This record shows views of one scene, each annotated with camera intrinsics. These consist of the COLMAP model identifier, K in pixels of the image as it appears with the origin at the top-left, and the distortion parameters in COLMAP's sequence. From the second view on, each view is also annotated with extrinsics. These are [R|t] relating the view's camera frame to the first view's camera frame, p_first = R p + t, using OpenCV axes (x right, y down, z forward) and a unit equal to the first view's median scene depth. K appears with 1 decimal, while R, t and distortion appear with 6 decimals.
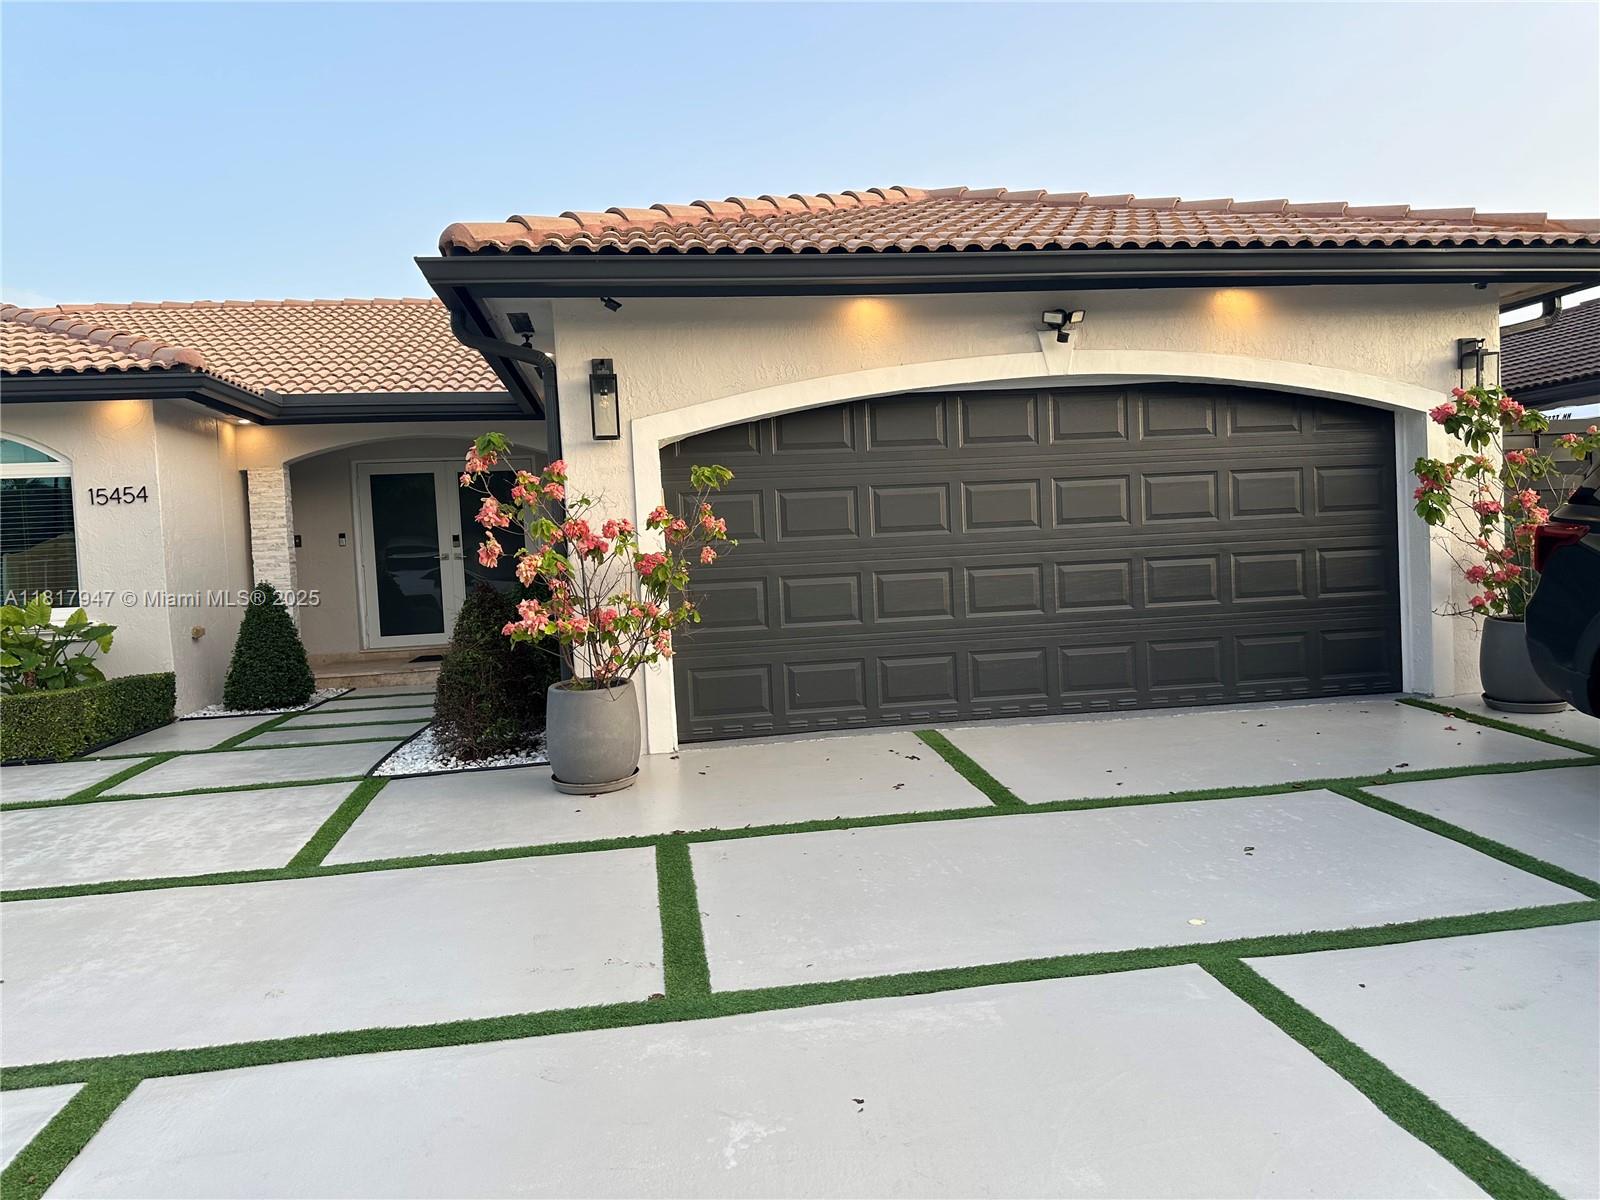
lens RADIAL K [[1104.3, 0, 800.0], [0, 1104.3, 600.0], [0, 0, 1]] dist [0.142545, -0.230830]
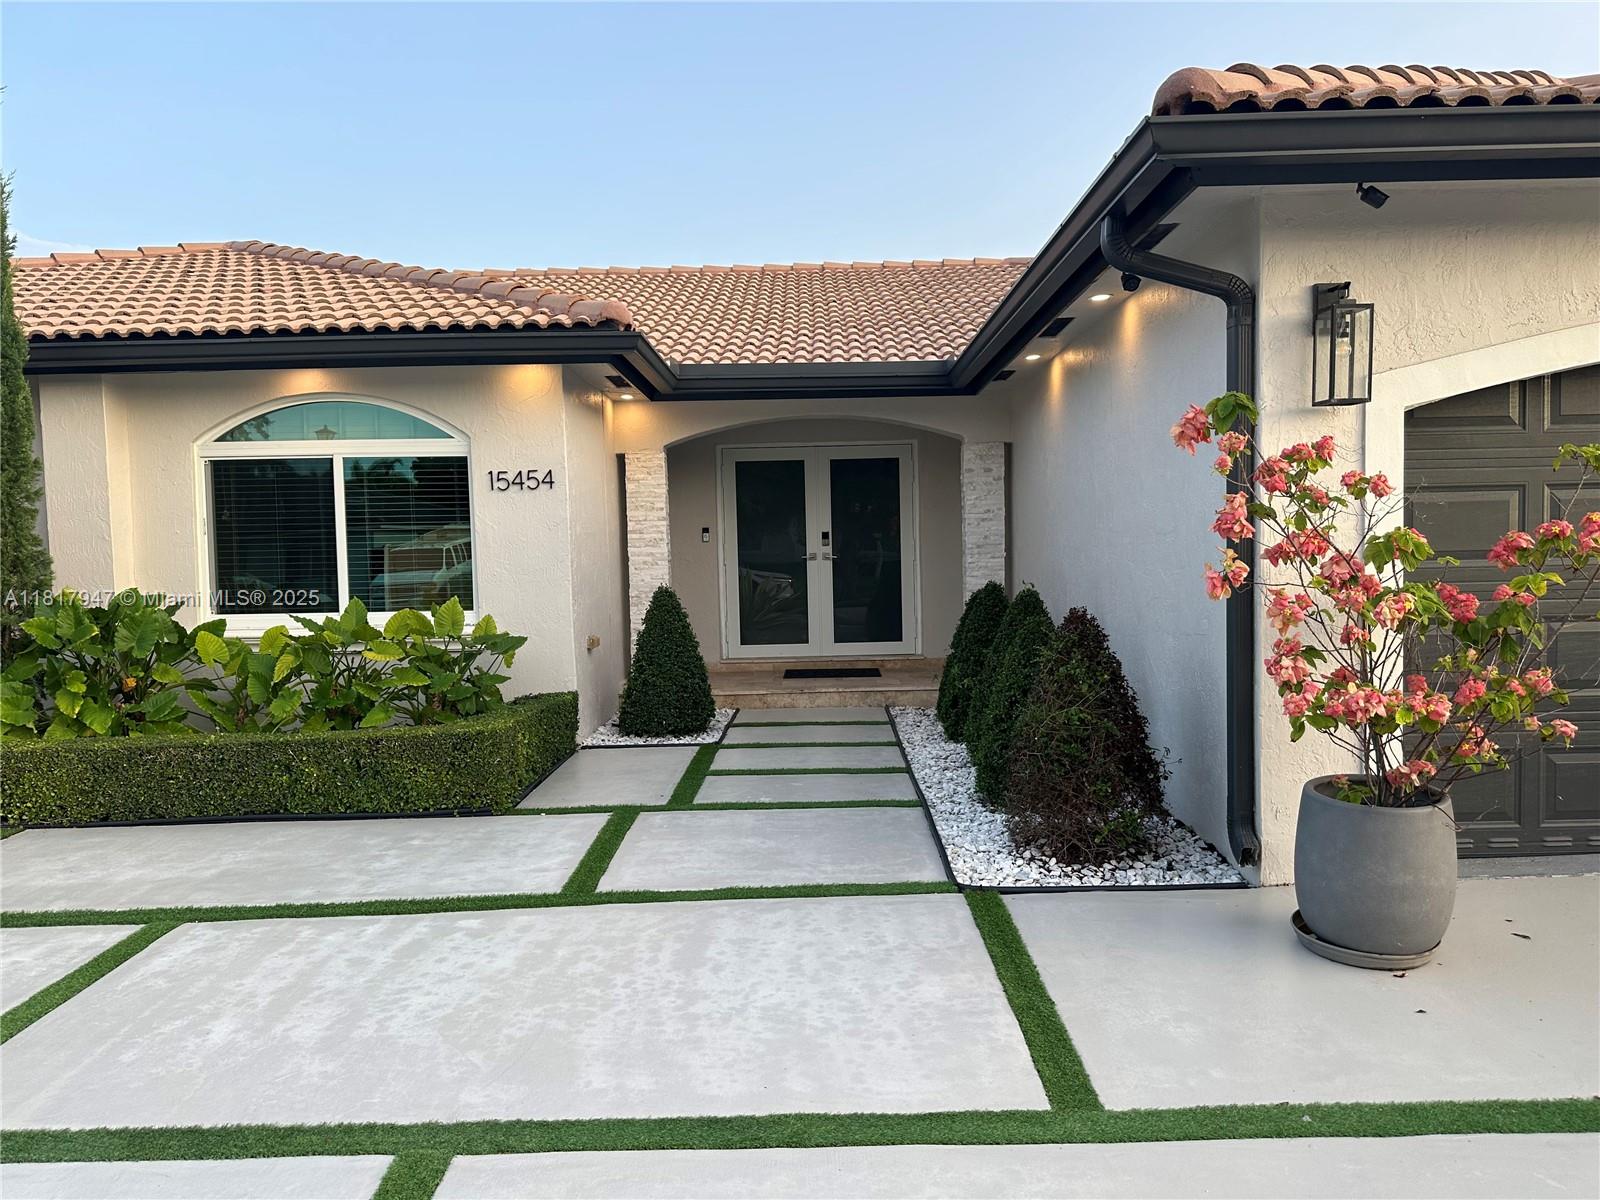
lens RADIAL K [[1107.7, 0, 811.9], [0, 1107.7, 603.7], [0, 0, 1]] dist [0.161574, -0.262148]
pose [[0.988472, 0.033461, -0.147661, -0.344737], [-0.031910, 0.999408, 0.012861, -0.023555], [0.148004, -0.008001, 0.988954, 0.266319]]
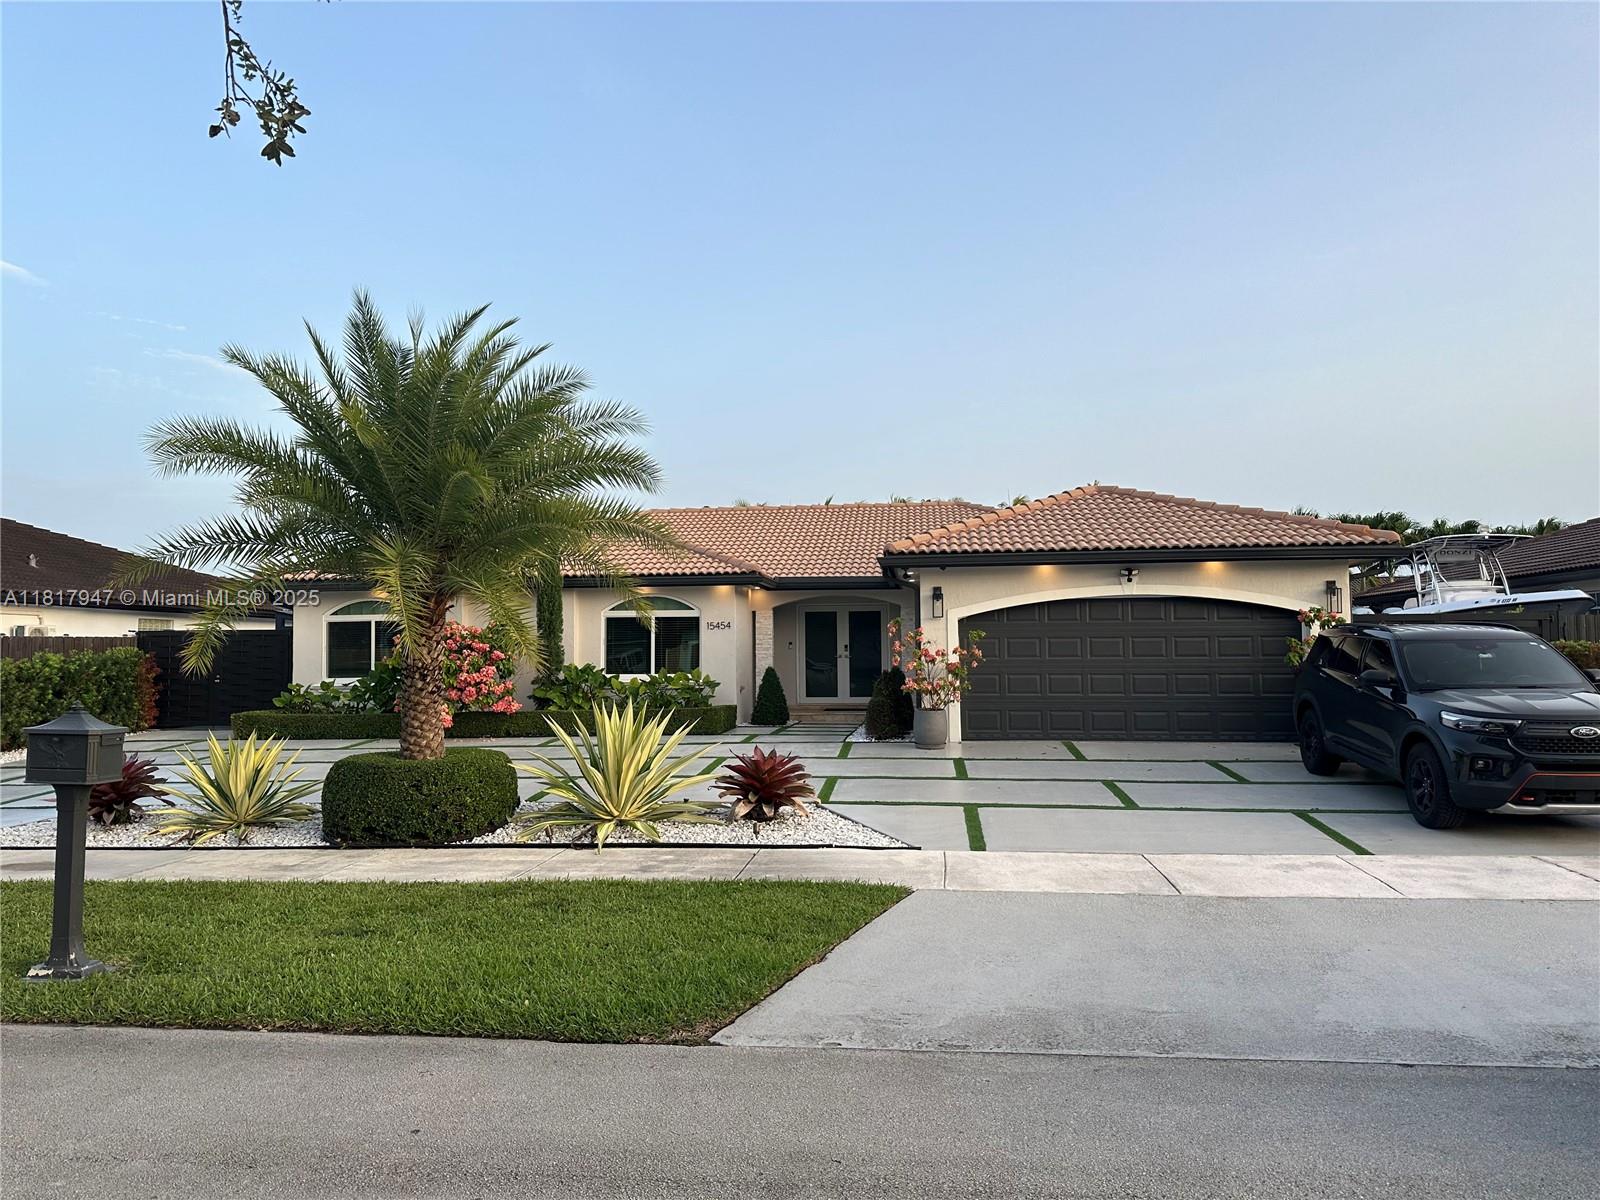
lens RADIAL K [[1104.3, 0, 800.0], [0, 1104.3, 600.0], [0, 0, 1]] dist [0.142545, -0.230830]
pose [[0.965028, 0.027142, -0.260739, 0.173107], [-0.049561, 0.995578, -0.079795, 0.033855], [0.257421, 0.089927, 0.962106, -1.445536]]
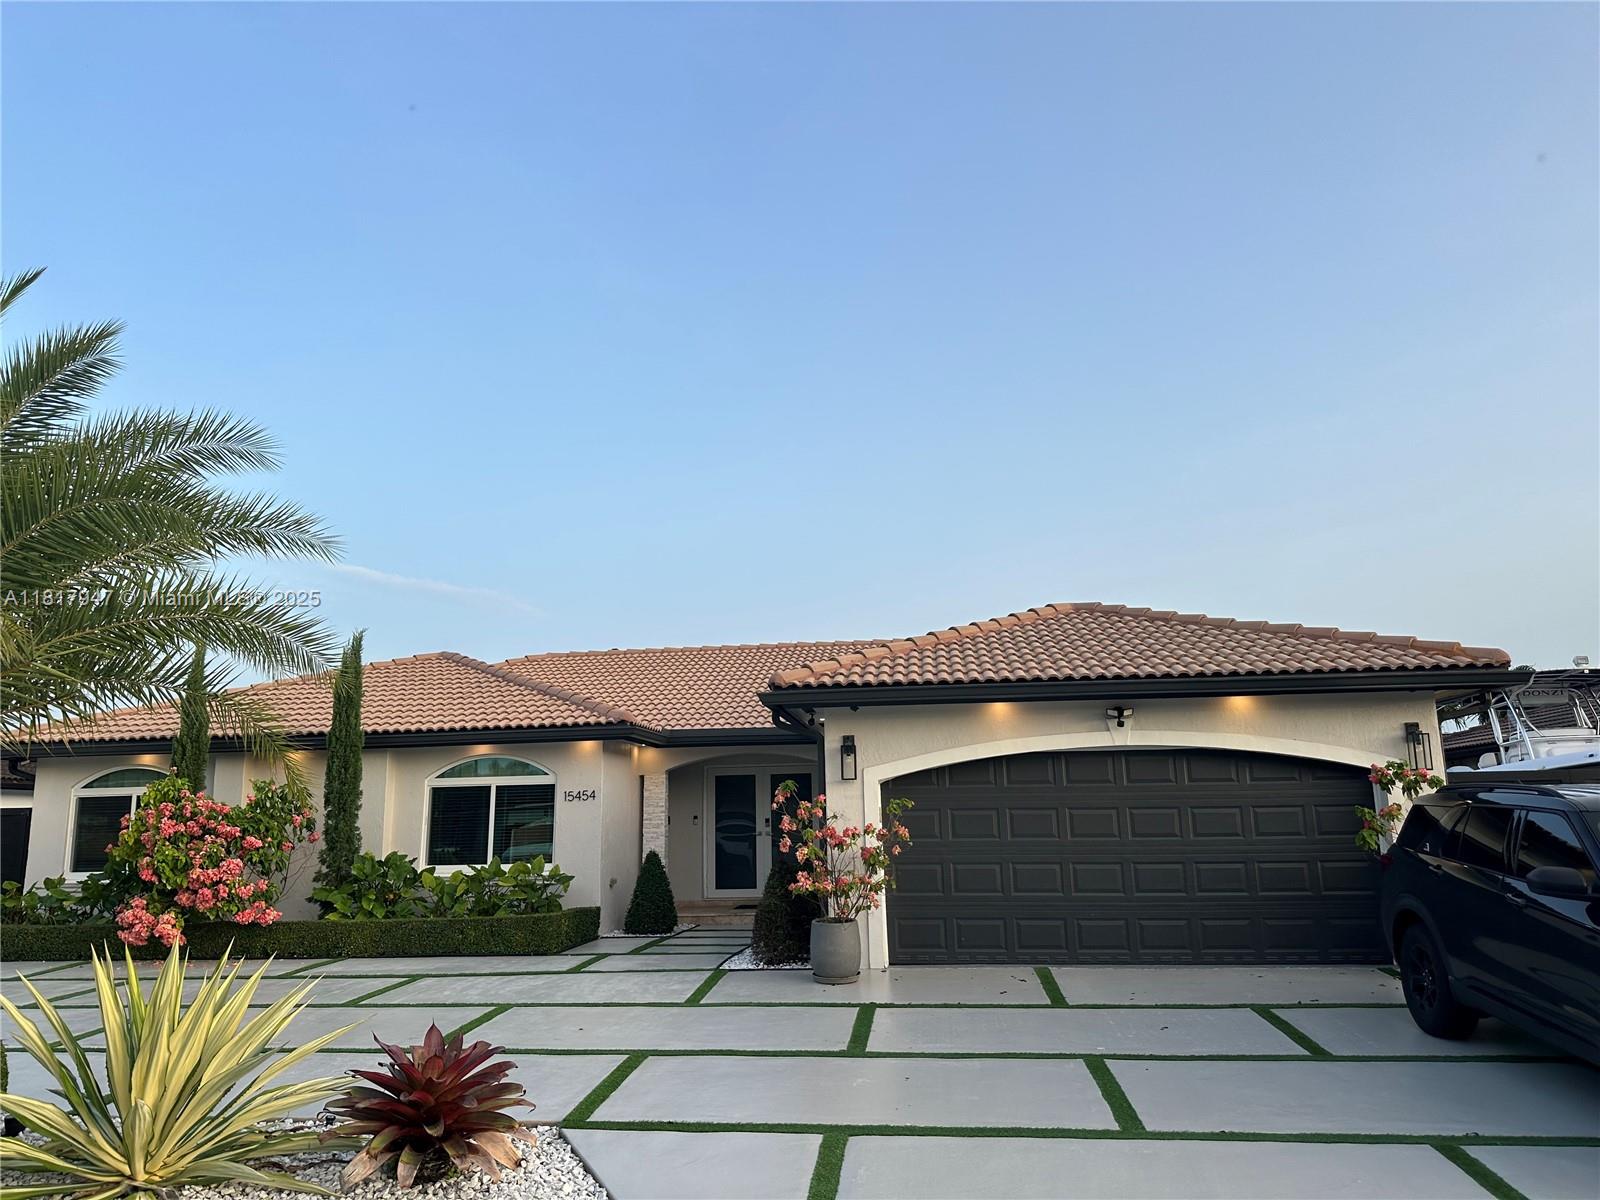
lens RADIAL K [[1104.3, 0, 800.0], [0, 1104.3, 600.0], [0, 0, 1]] dist [0.142545, -0.230830]
pose [[0.964168, -0.021714, -0.264404, 0.212434], [-0.040612, 0.972817, -0.227988, -0.013794], [0.262167, 0.230557, 0.937076, -0.715728]]
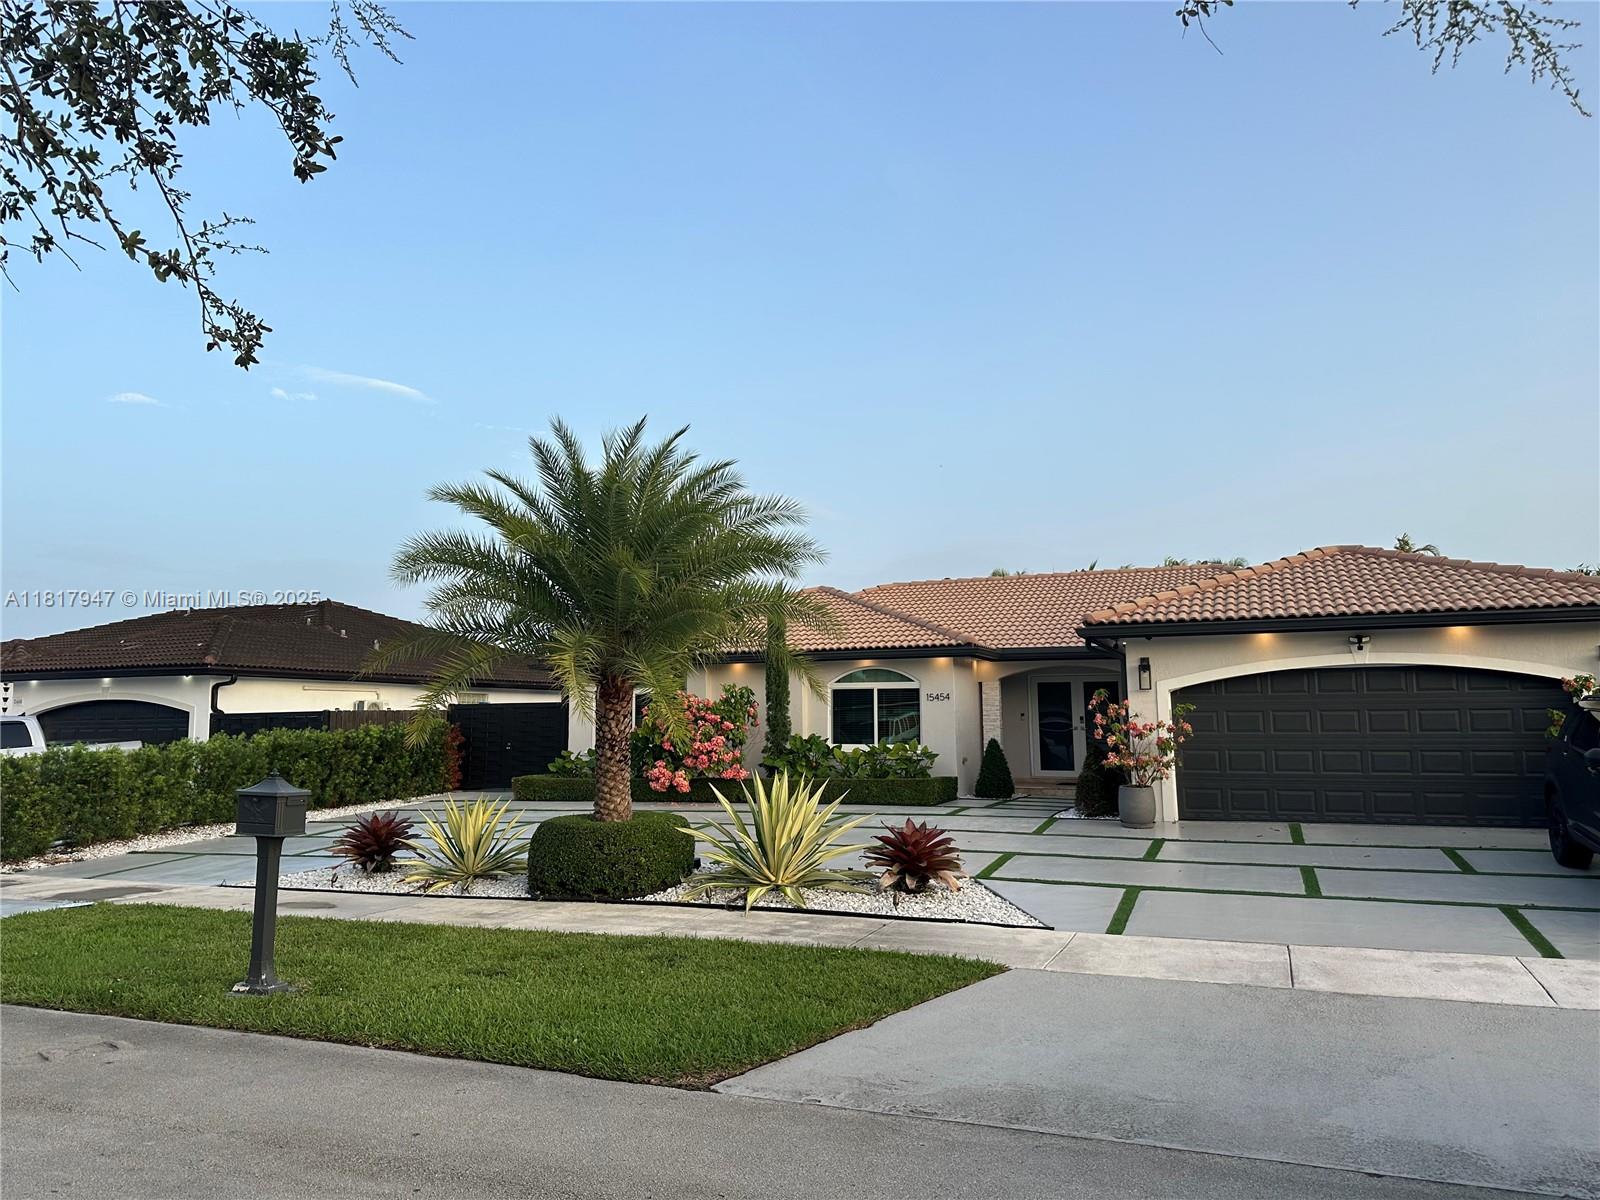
lens RADIAL K [[1104.3, 0, 800.0], [0, 1104.3, 600.0], [0, 0, 1]] dist [0.142545, -0.230830]
pose [[0.859108, -0.015133, -0.511571, 0.409837], [-0.057503, 0.990379, -0.125865, 0.015684], [0.508554, 0.137549, 0.849973, -1.430831]]
